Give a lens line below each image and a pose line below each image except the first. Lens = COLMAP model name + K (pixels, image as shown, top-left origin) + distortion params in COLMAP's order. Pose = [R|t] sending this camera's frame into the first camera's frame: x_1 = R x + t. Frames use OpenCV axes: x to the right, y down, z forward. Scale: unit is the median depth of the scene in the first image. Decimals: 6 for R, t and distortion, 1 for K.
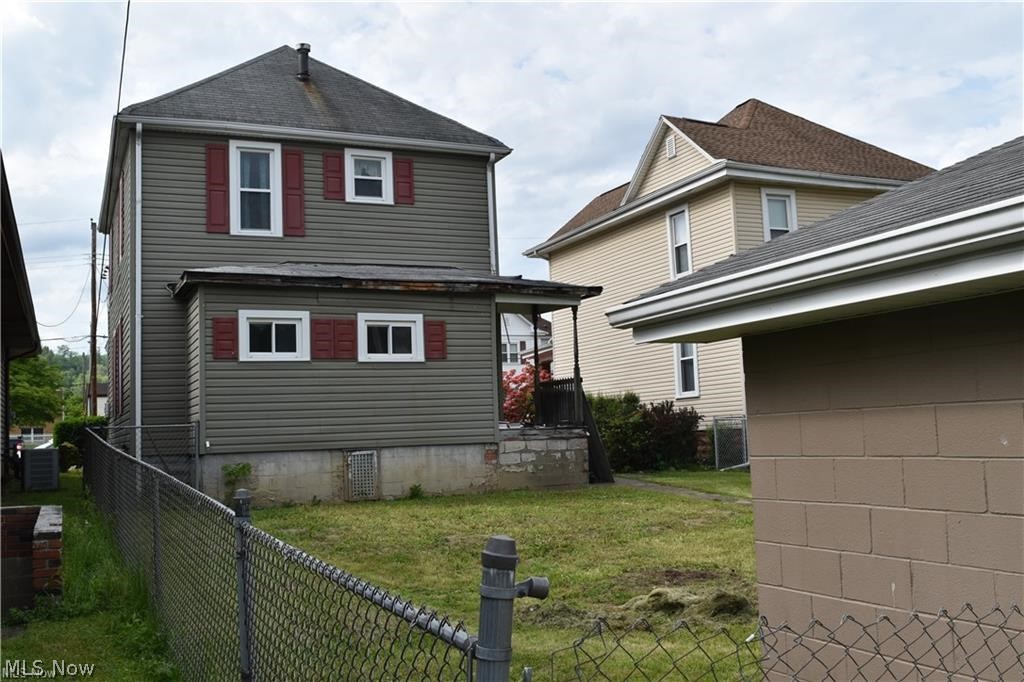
lens RADIAL K [[982.1, 0, 512.0], [0, 982.1, 341.0], [0, 0, 1]] dist [-0.006821, -0.007453]
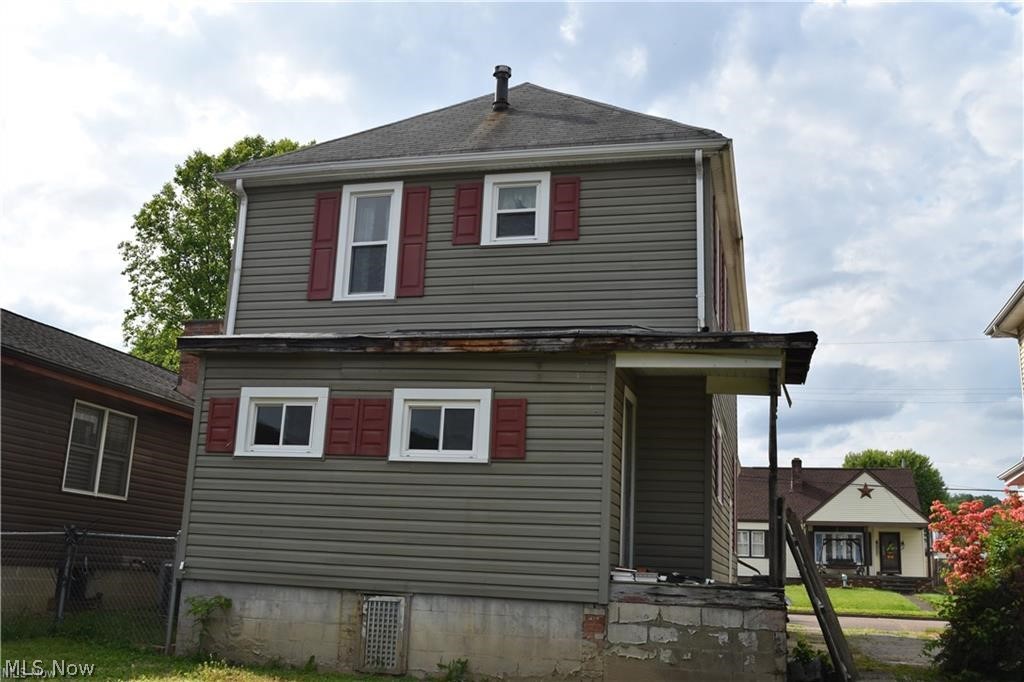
lens RADIAL K [[985.4, 0, 512.0], [0, 985.4, 341.0], [0, 0, 1]] dist [-0.062881, -0.003285]
pose [[0.781114, -0.072856, -0.620123, 0.321167], [-0.017188, 0.990284, -0.137996, 0.030282], [0.624152, 0.118450, 0.772272, 0.502419]]
